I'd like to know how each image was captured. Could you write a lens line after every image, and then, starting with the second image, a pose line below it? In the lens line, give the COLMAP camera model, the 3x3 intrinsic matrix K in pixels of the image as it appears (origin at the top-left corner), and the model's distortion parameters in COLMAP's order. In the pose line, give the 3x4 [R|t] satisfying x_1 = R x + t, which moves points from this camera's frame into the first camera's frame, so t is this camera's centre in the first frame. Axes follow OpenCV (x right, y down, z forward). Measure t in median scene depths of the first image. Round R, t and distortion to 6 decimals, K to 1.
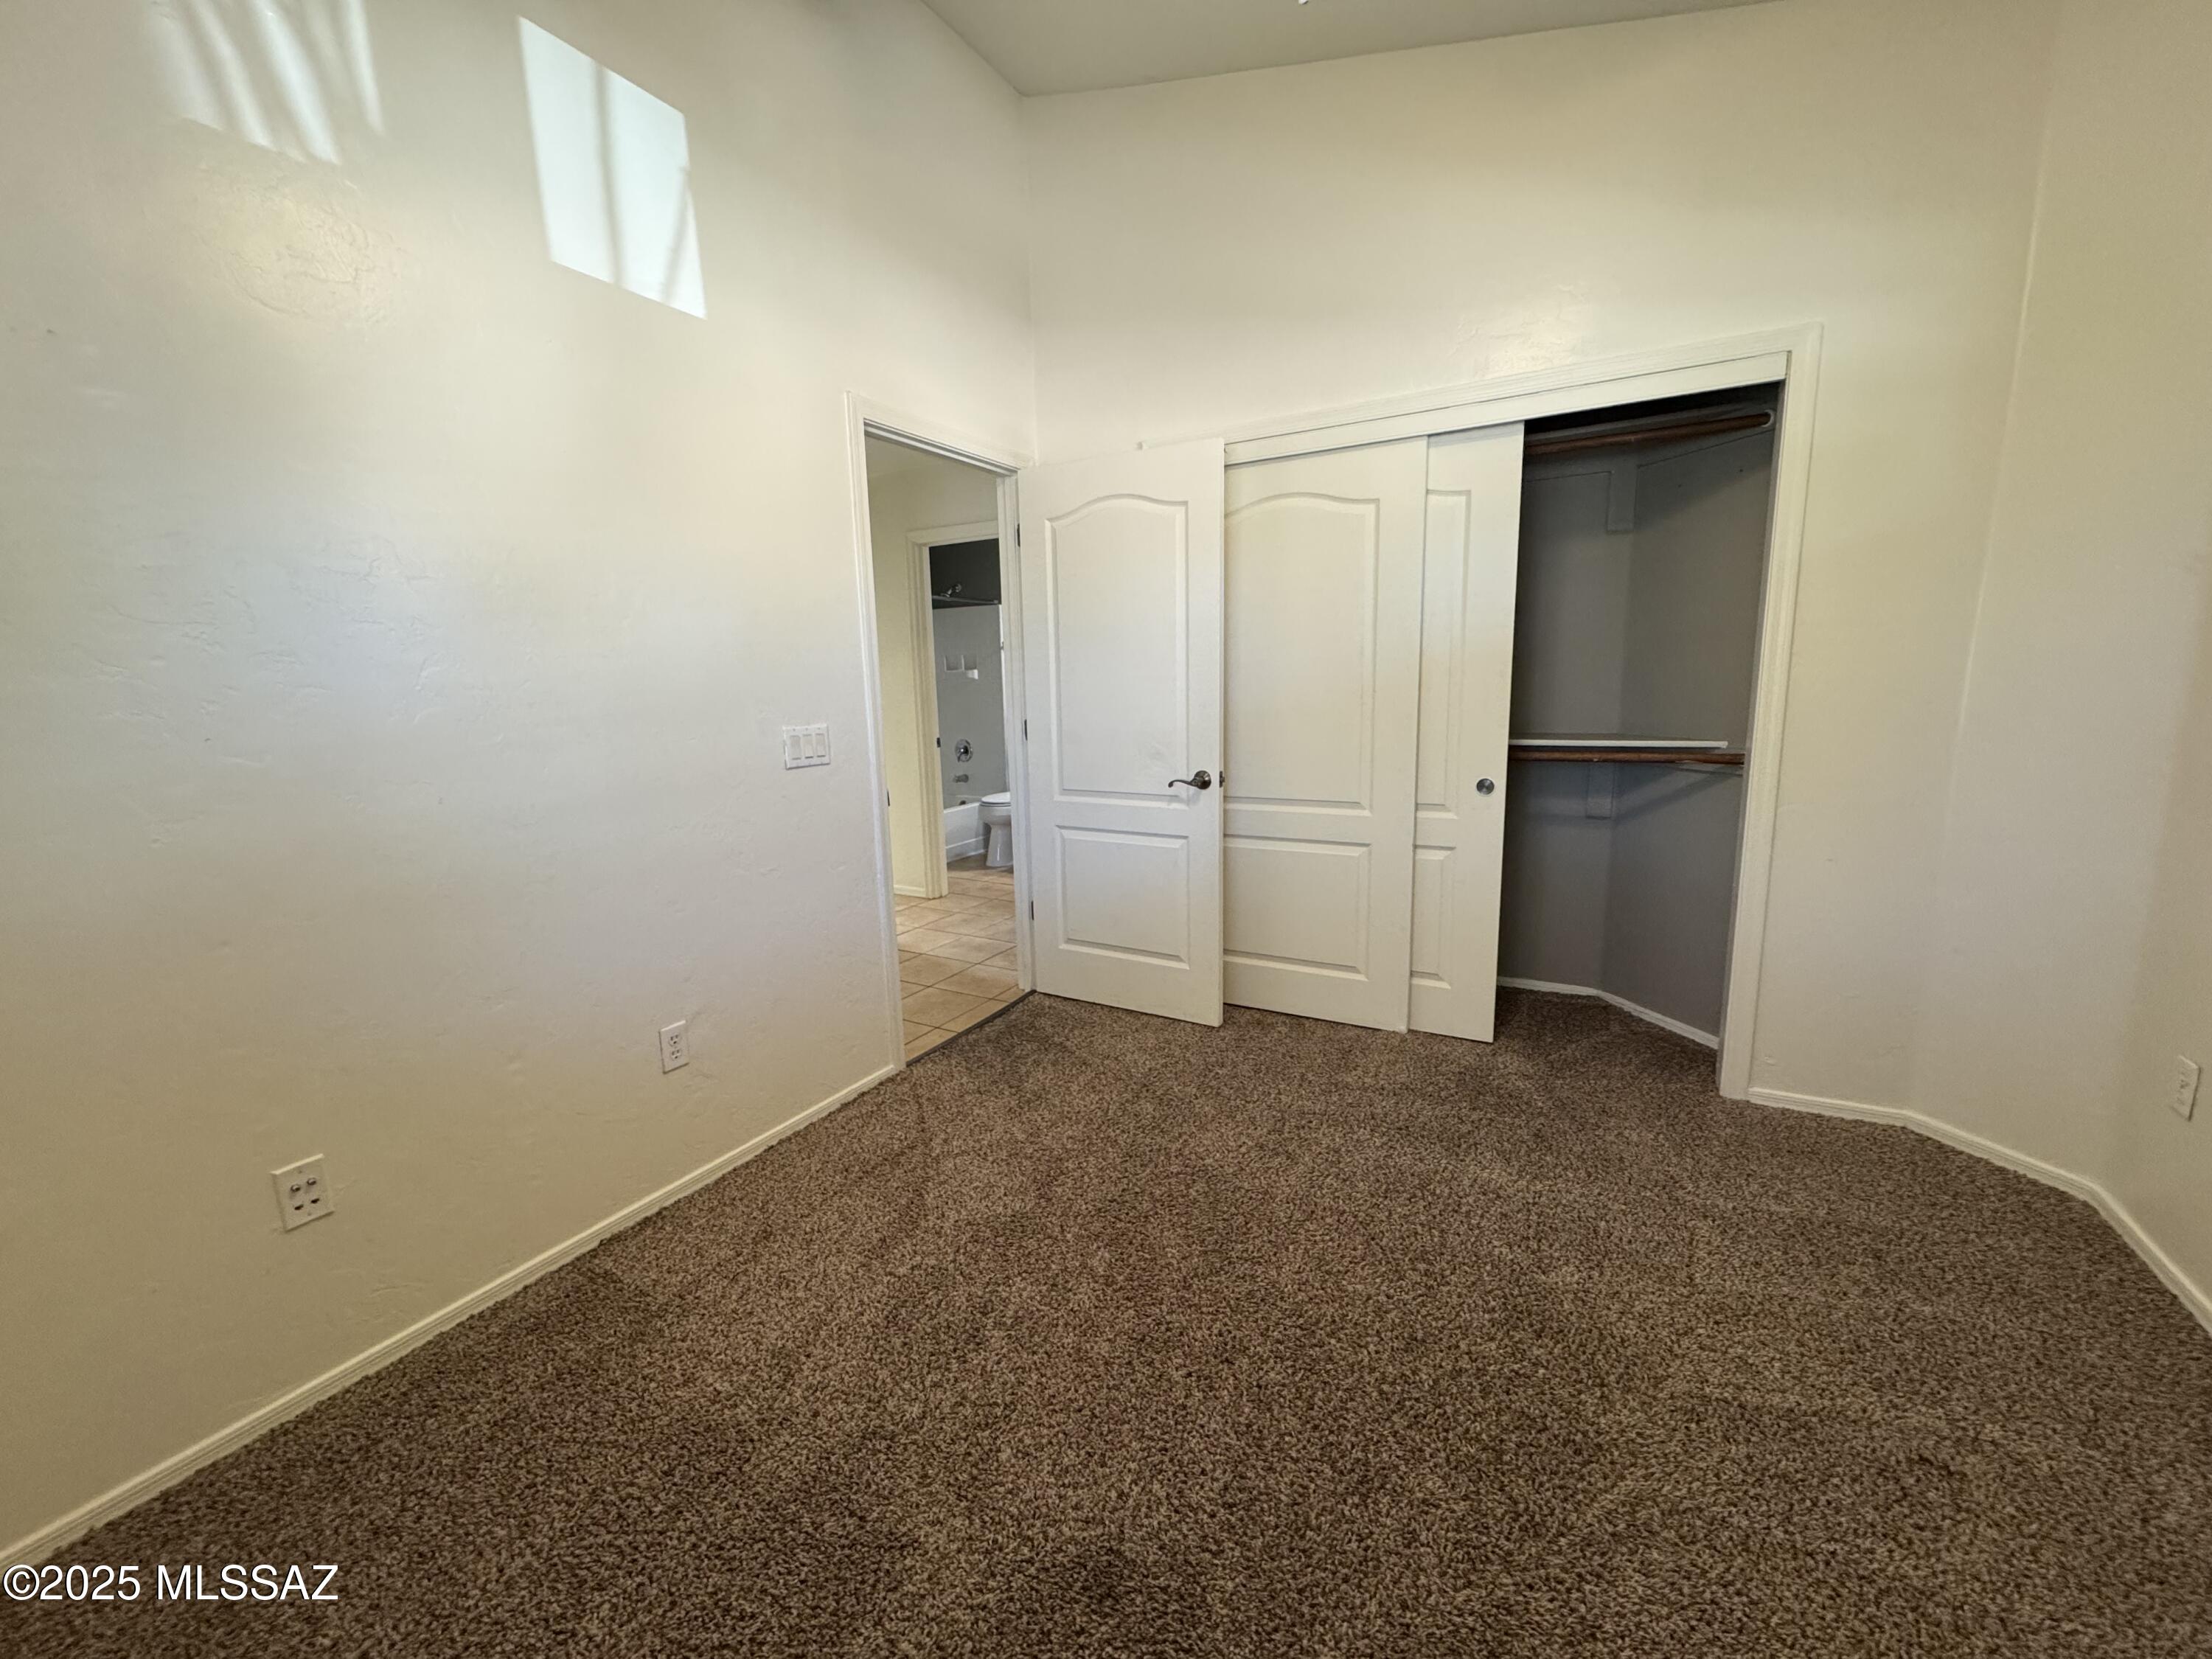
lens RADIAL K [[881.2, 0, 1106.6], [0, 881.2, 823.6], [0, 0, 1]] dist [-0.000332, 0.000287]
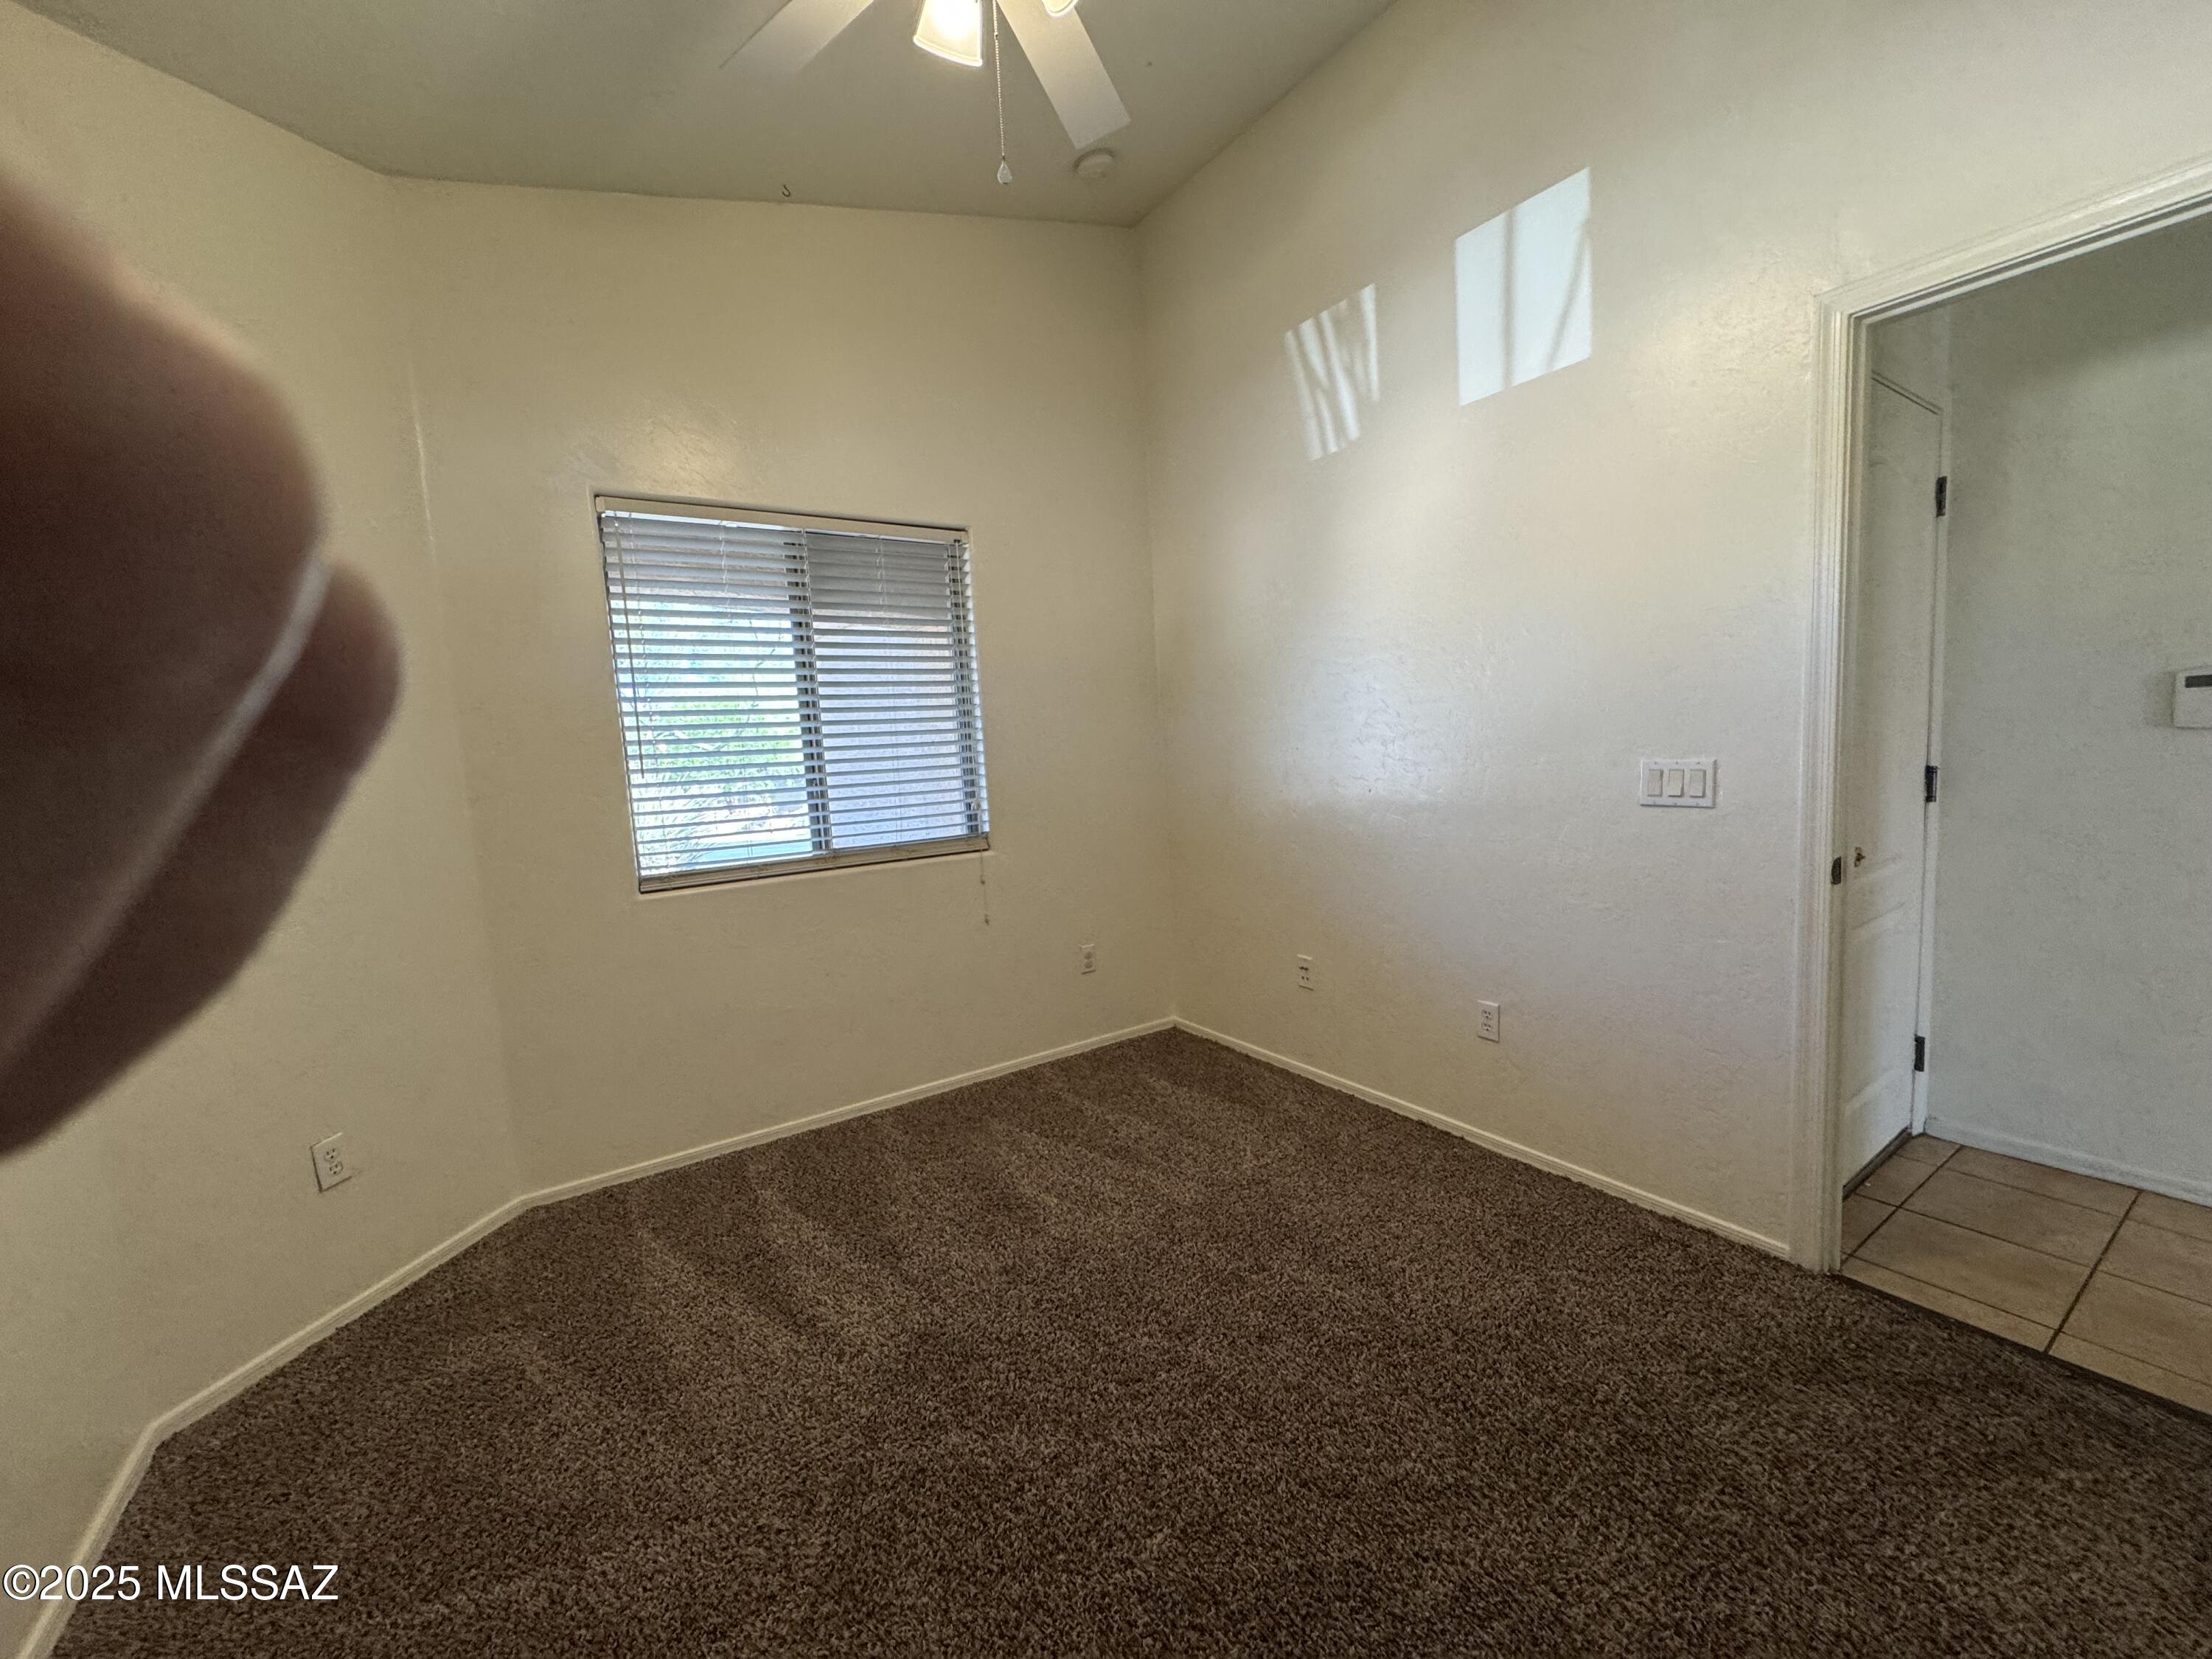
lens RADIAL K [[881.2, 0, 1107.3], [0, 881.2, 829.7], [0, 0, 1]] dist [-0.000332, 0.000287]
pose [[-0.440966, 0.137330, -0.886955, 0.821397], [-0.085548, 0.977294, 0.193850, -0.201014], [0.893437, 0.161358, -0.419205, 1.087268]]
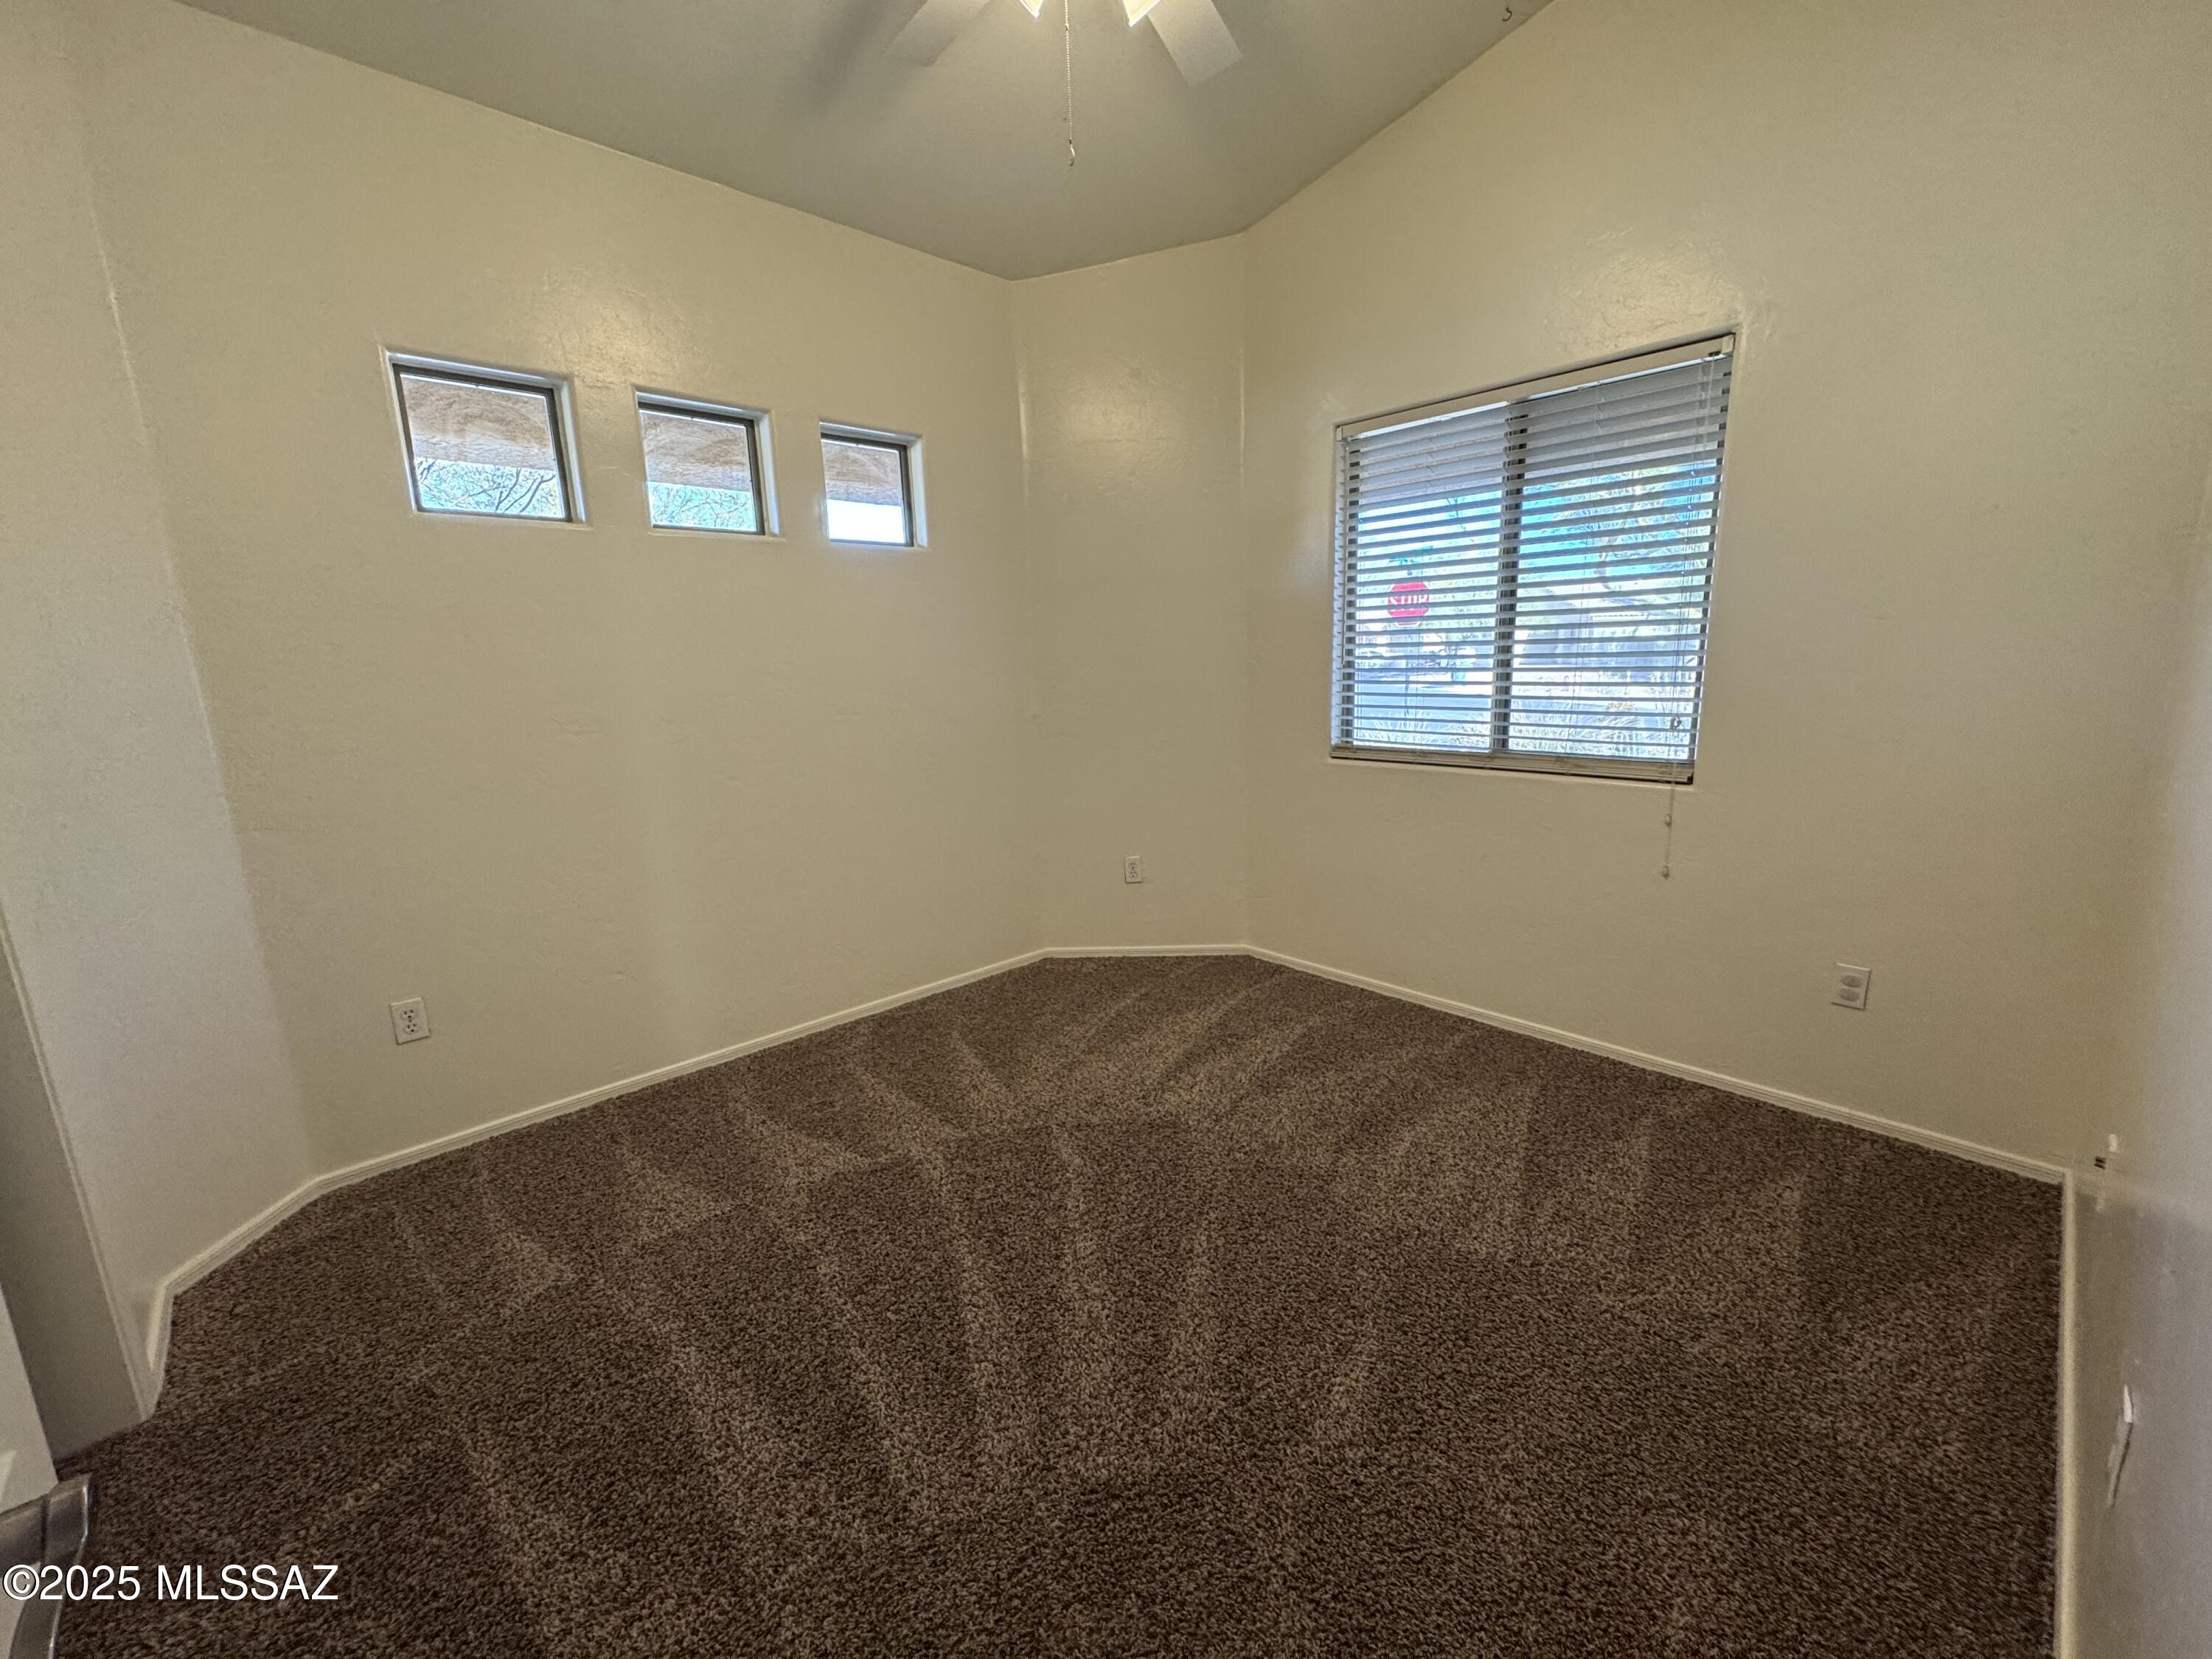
lens RADIAL K [[881.2, 0, 1113.8], [0, 881.2, 834.6], [0, 0, 1]] dist [-0.000332, 0.000287]
pose [[-0.955103, -0.011018, 0.296070, -0.163822], [0.095403, 0.934644, 0.342547, -0.261036], [-0.280494, 0.355414, -0.891630, 1.572058]]
